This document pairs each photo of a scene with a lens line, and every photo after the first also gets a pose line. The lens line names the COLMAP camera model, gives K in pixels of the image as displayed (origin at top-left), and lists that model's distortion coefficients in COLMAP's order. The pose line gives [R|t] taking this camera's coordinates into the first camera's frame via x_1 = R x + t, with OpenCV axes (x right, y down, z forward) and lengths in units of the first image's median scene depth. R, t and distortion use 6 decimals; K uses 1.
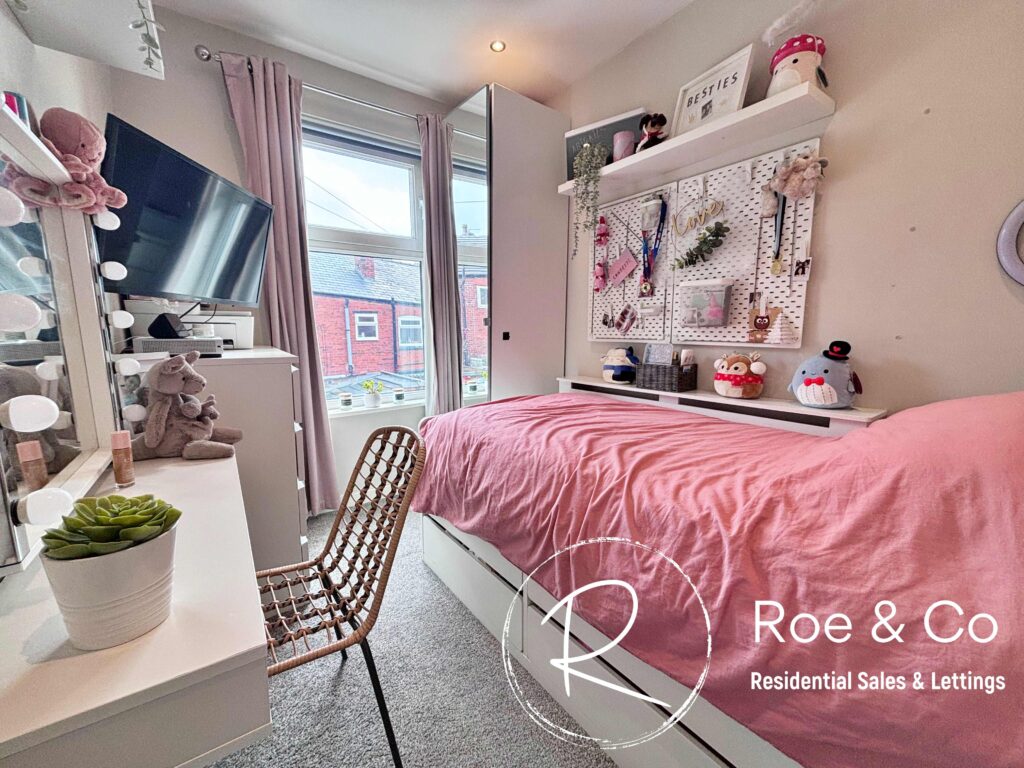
lens RADIAL K [[412.3, 0, 512.0], [0, 412.3, 384.0], [0, 0, 1]] dist [-0.002249, -0.000530]
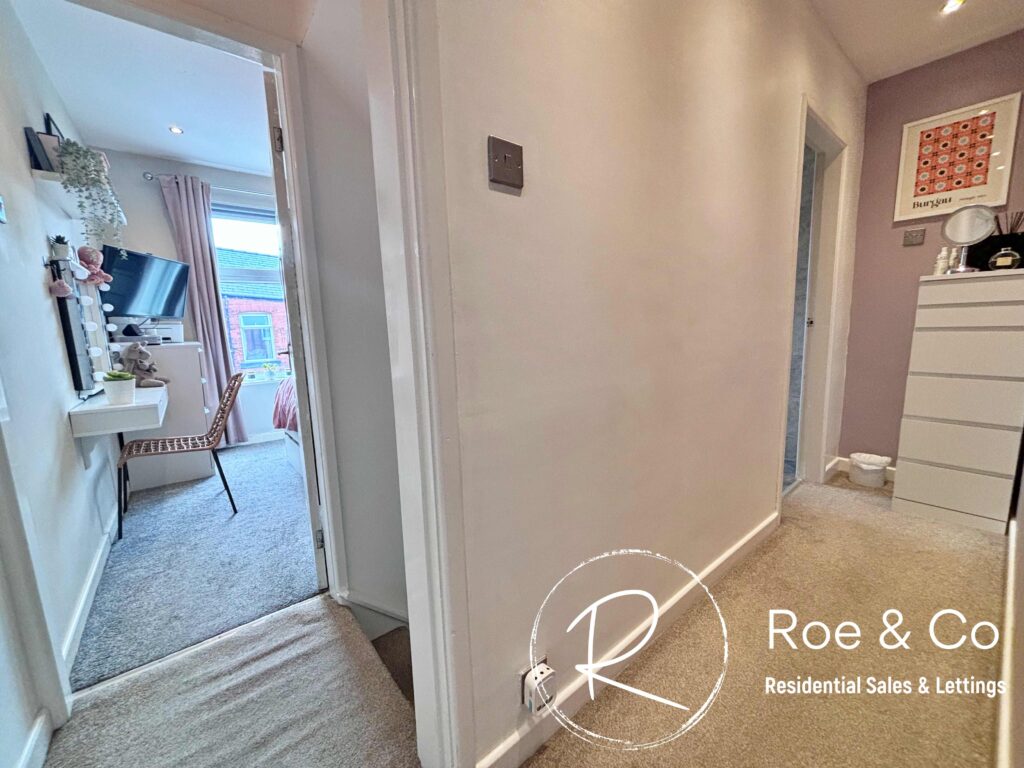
lens RADIAL K [[412.3, 0, 512.0], [0, 412.3, 384.0], [0, 0, 1]] dist [-0.002249, -0.000530]
pose [[0.998609, -0.037695, 0.036877, 1.013324], [0.037735, 0.999288, -0.000378, 0.208659], [-0.036837, 0.001769, 0.999320, -1.169177]]
